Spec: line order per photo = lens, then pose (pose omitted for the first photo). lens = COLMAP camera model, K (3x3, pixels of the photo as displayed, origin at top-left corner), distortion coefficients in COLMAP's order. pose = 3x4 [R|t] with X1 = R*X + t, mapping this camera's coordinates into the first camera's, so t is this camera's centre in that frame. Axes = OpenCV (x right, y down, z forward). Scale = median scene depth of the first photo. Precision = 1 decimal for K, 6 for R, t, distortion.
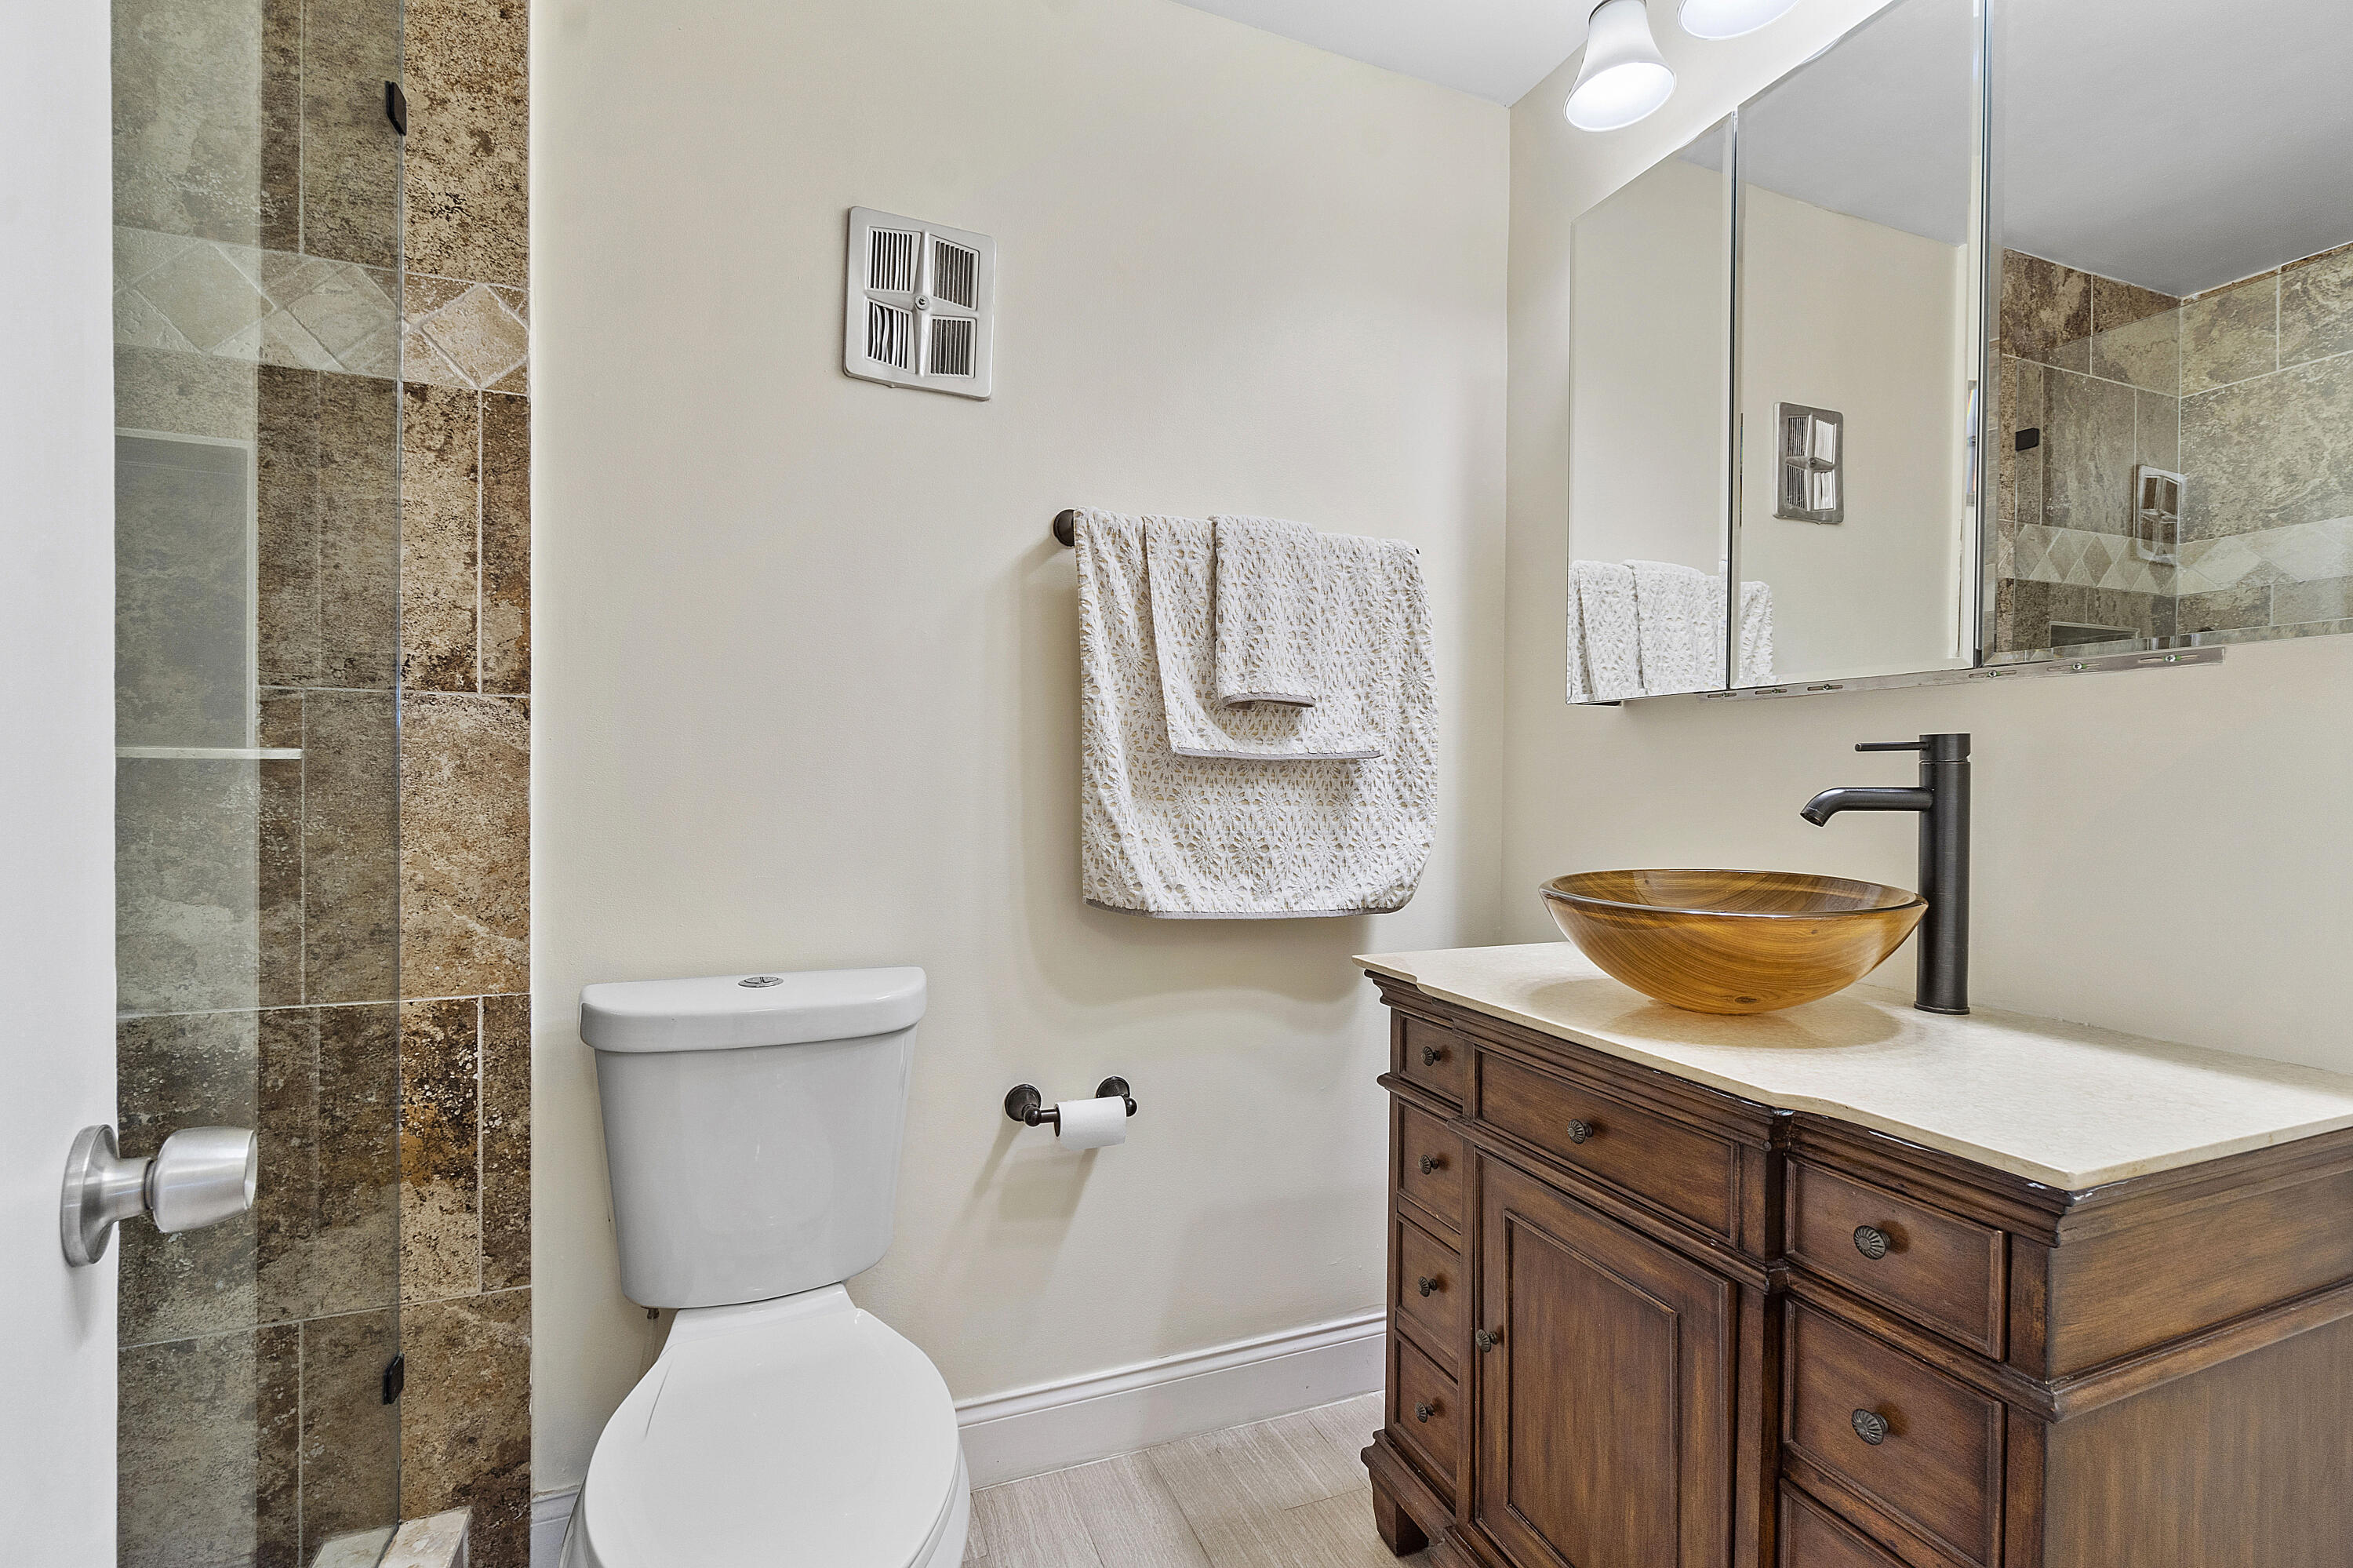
lens RADIAL K [[1014.2, 0, 1182.3], [0, 1014.2, 791.0], [0, 0, 1]] dist [-0.009028, 0.002156]
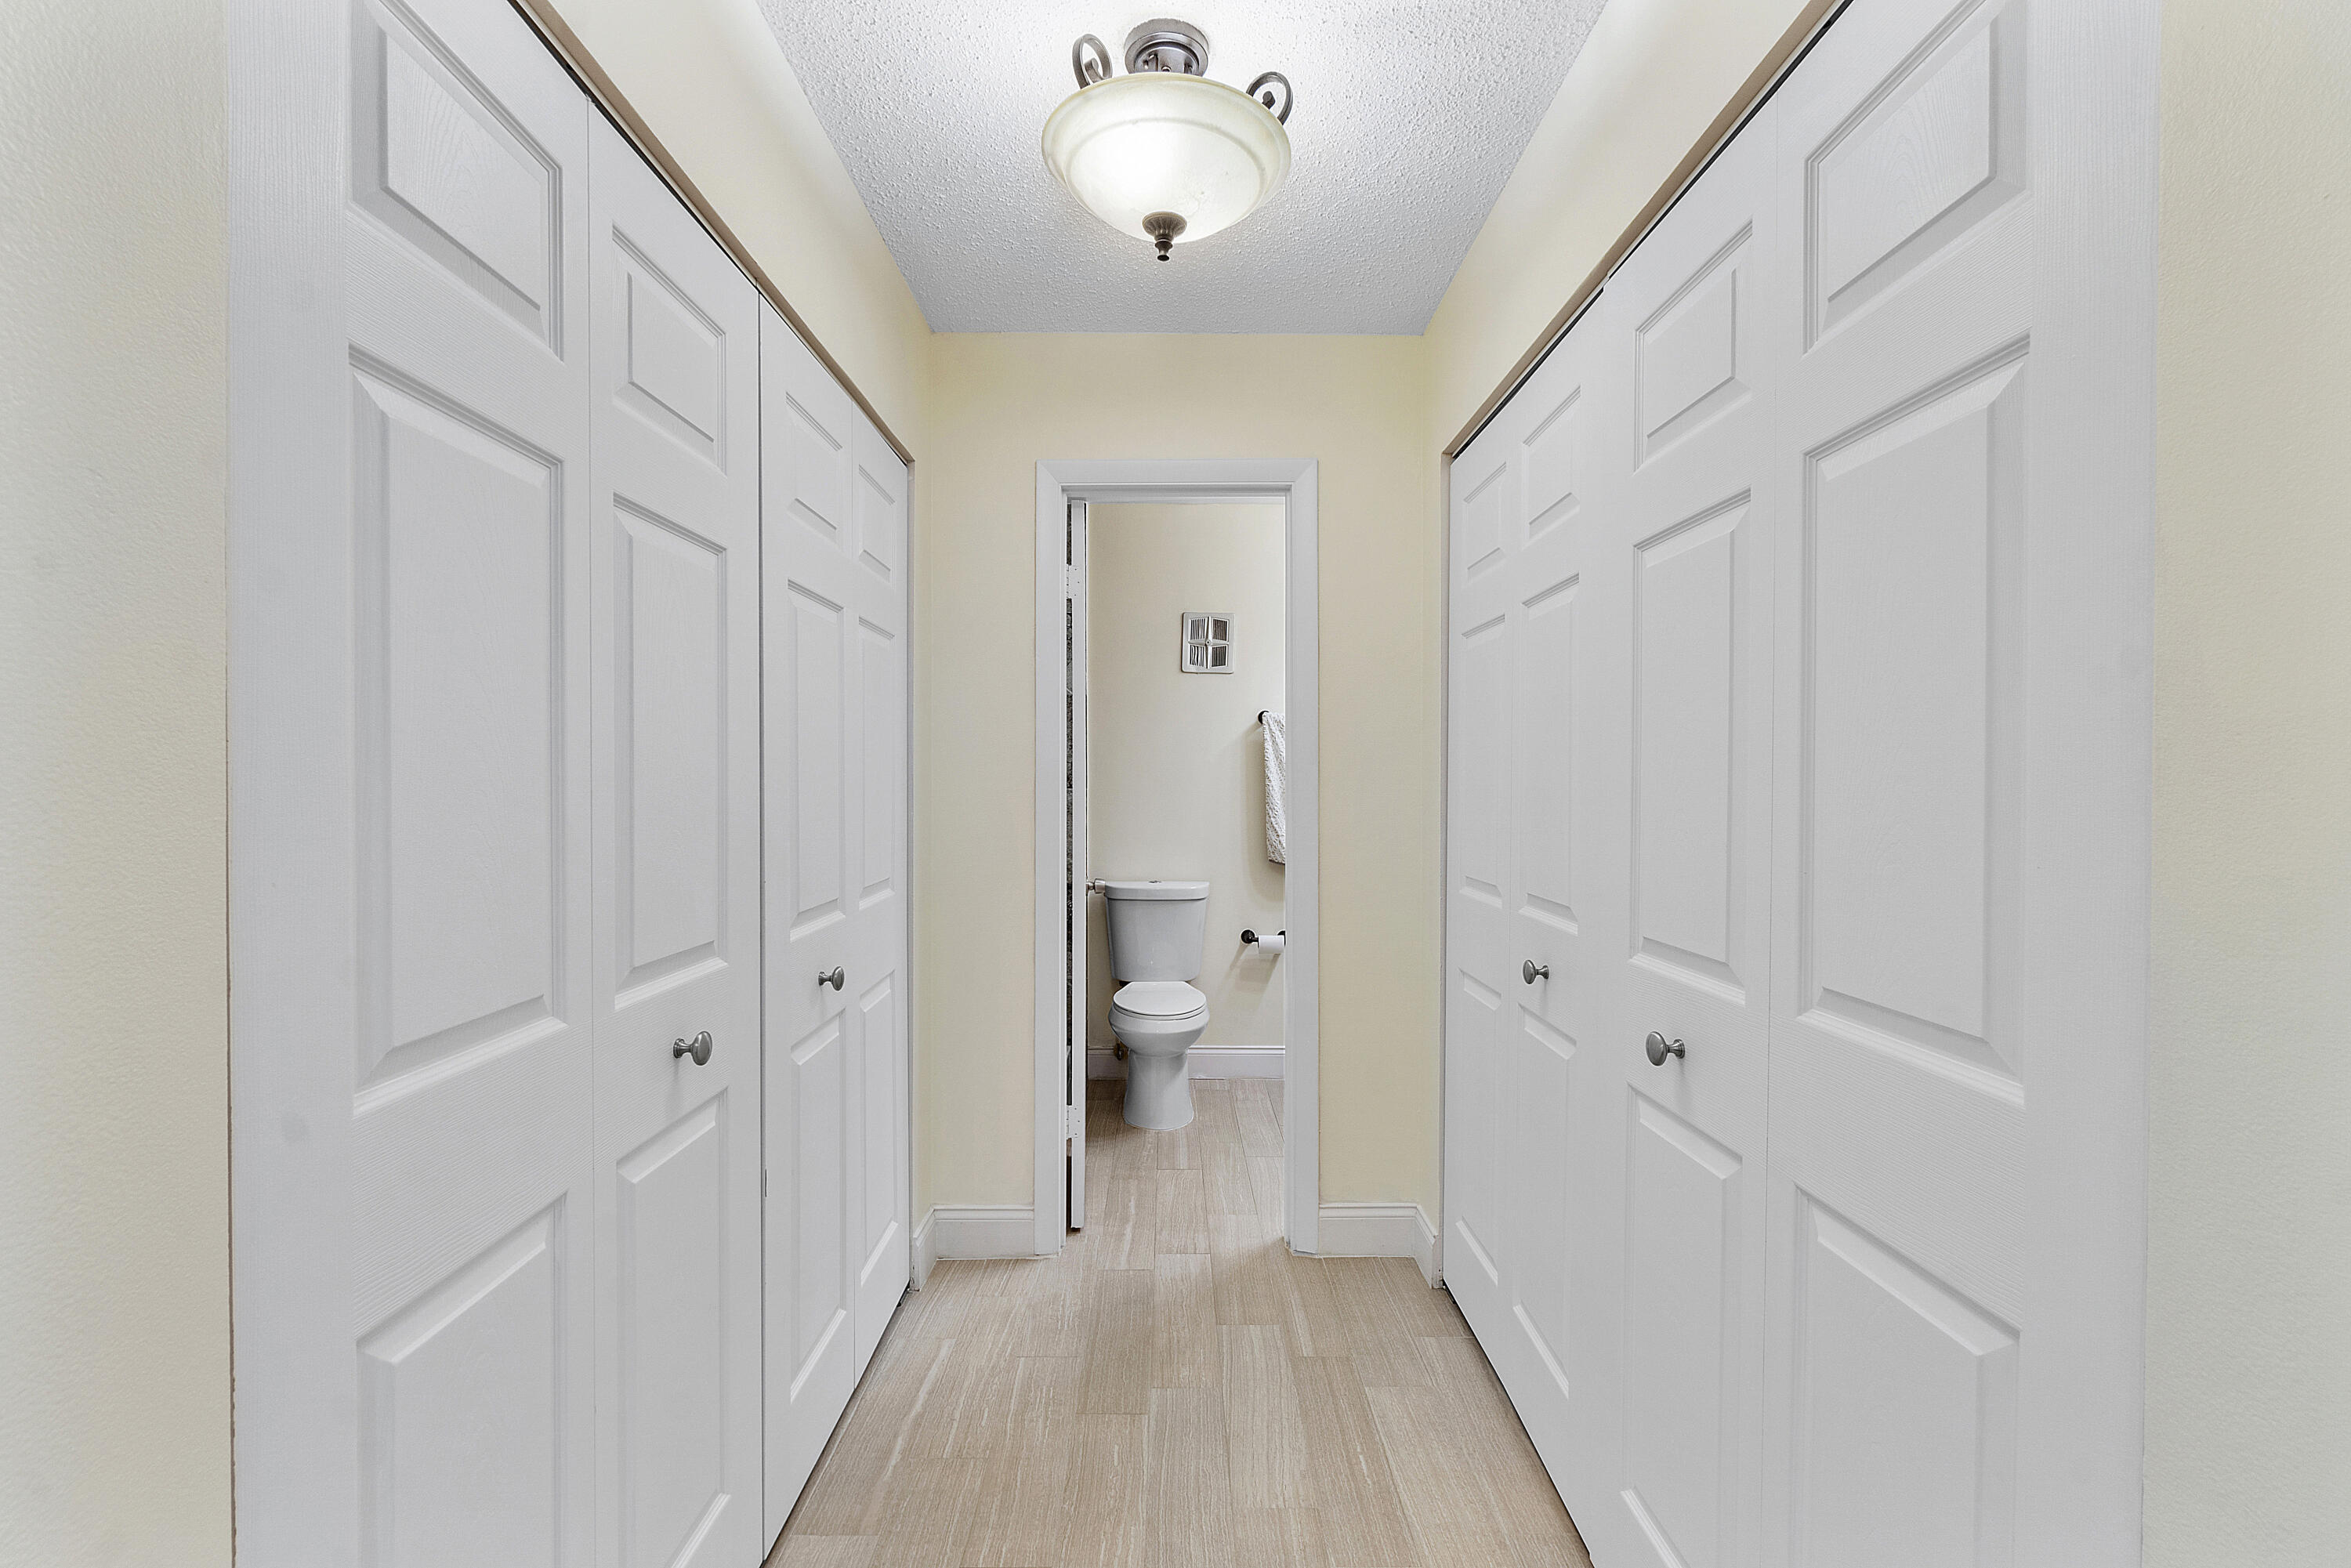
lens RADIAL K [[1013.3, 0, 1183.2], [0, 1013.3, 783.8], [0, 0, 1]] dist [-0.009028, 0.002156]
pose [[0.940397, -0.007229, -0.340003, 0.610361], [0.006111, 0.999972, -0.004359, -0.083165], [0.340025, 0.002022, 0.940414, -1.611703]]
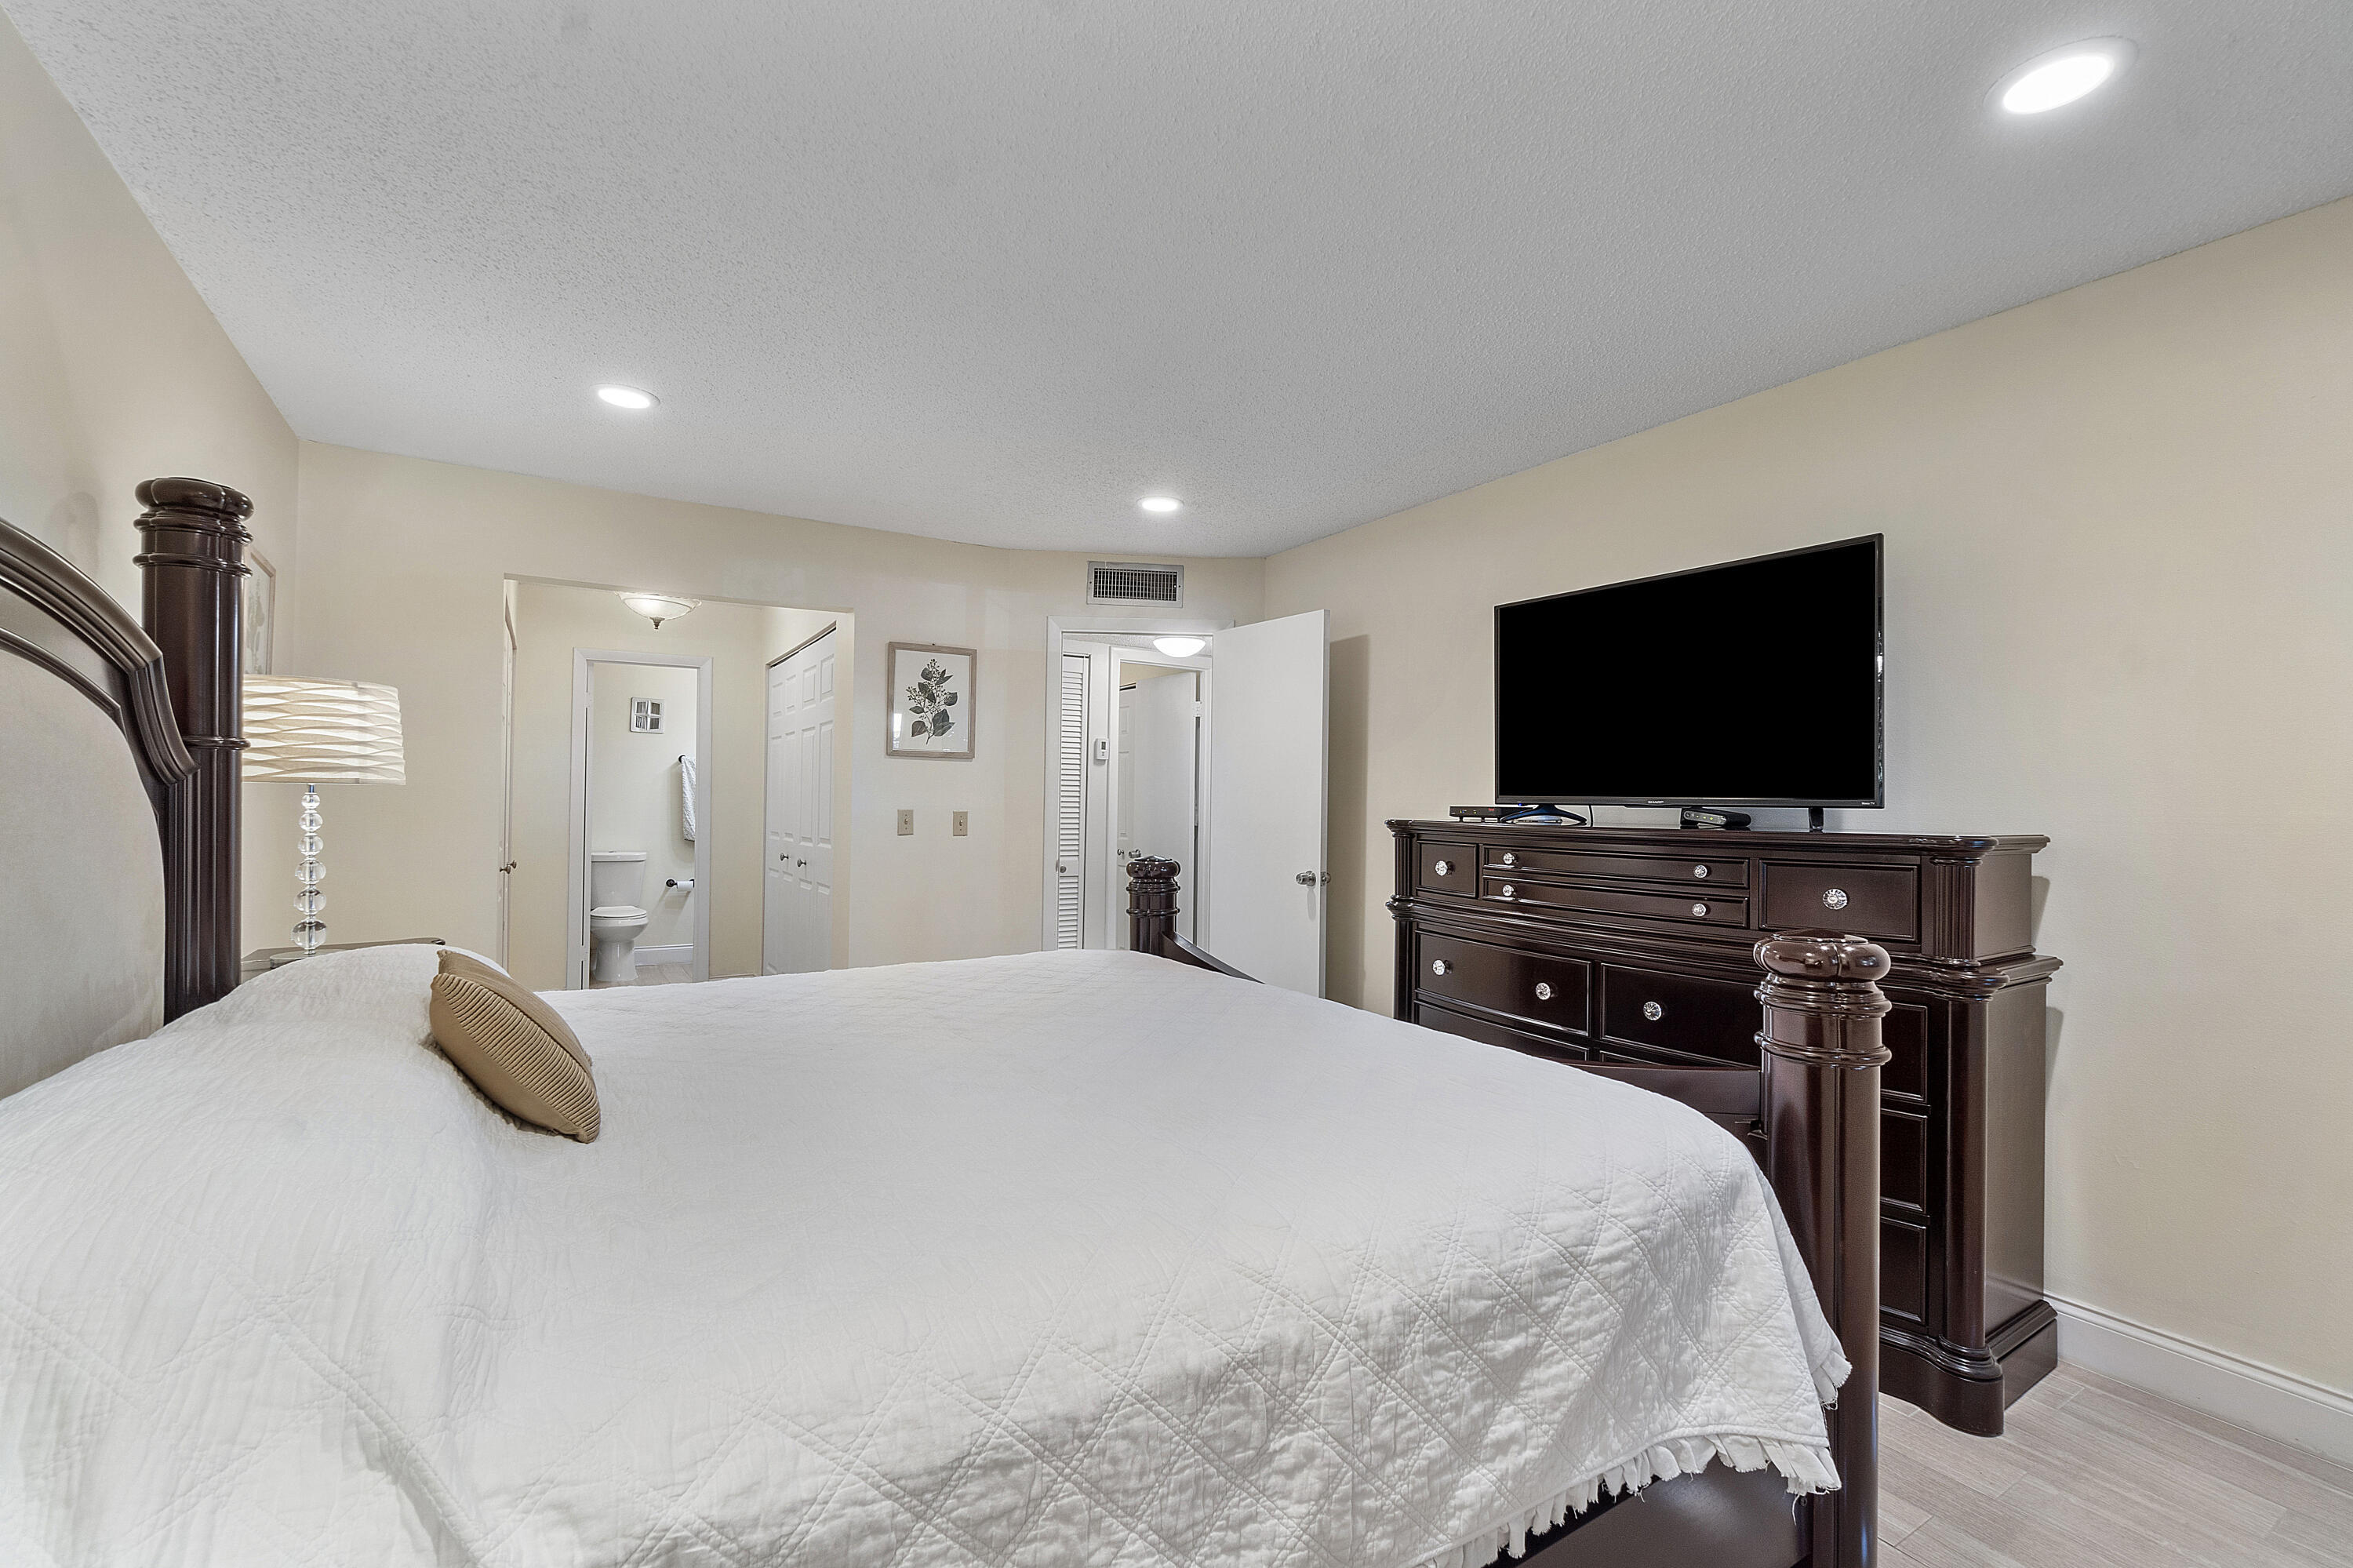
lens RADIAL K [[1014.2, 0, 1174.3], [0, 1014.2, 791.3], [0, 0, 1]] dist [-0.009028, 0.002156]
pose [[0.980639, 0.002812, 0.195805, 1.252958], [-0.000242, 0.999914, -0.013149, -0.054758], [-0.195825, 0.012847, 0.980555, -4.194679]]
